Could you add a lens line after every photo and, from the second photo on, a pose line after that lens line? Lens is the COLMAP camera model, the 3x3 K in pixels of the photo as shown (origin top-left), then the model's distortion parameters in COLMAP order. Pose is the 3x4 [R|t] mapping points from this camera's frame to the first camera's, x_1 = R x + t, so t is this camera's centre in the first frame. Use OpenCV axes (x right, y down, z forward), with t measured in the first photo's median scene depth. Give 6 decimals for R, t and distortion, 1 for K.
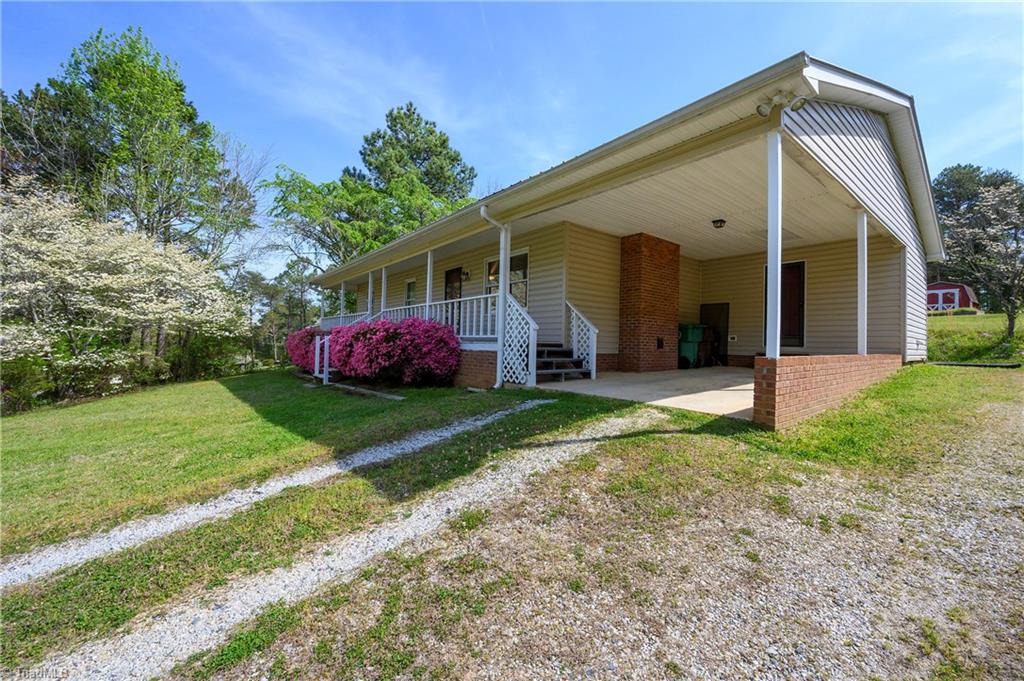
lens RADIAL K [[405.3, 0, 511.9], [0, 405.3, 334.3], [0, 0, 1]] dist [0.002073, -0.000778]
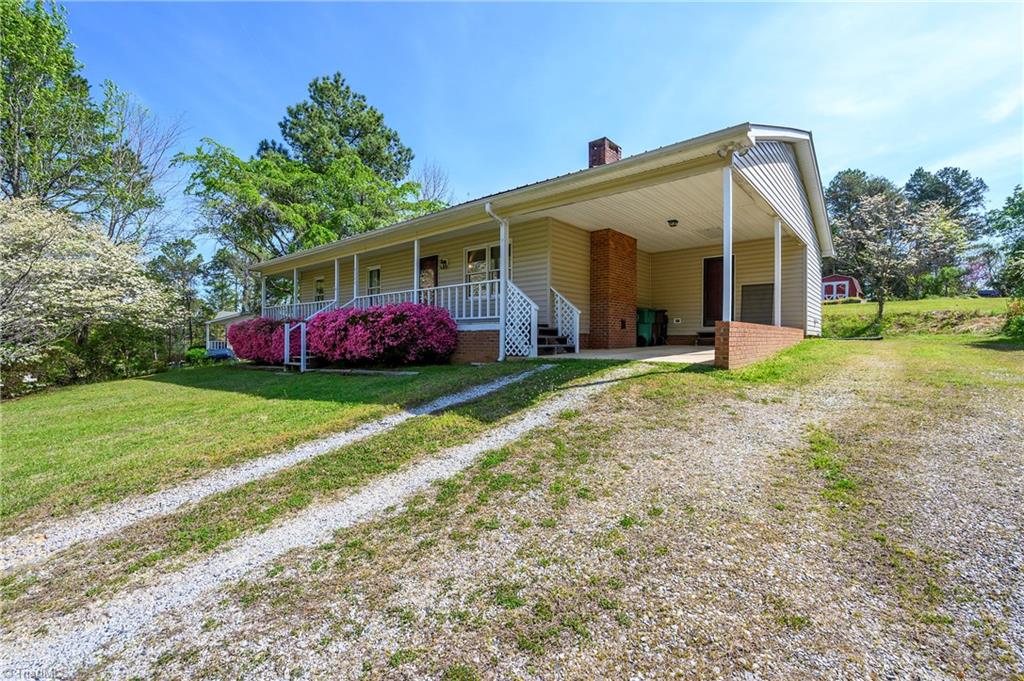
lens RADIAL K [[443.6, 0, 508.5], [0, 443.6, 341.3], [0, 0, 1]] dist [0.001386, -0.000733]
pose [[0.984399, -0.018411, 0.174984, -0.203424], [0.013935, 0.999544, 0.026773, 0.036225], [-0.175397, -0.023917, 0.984207, -0.217818]]
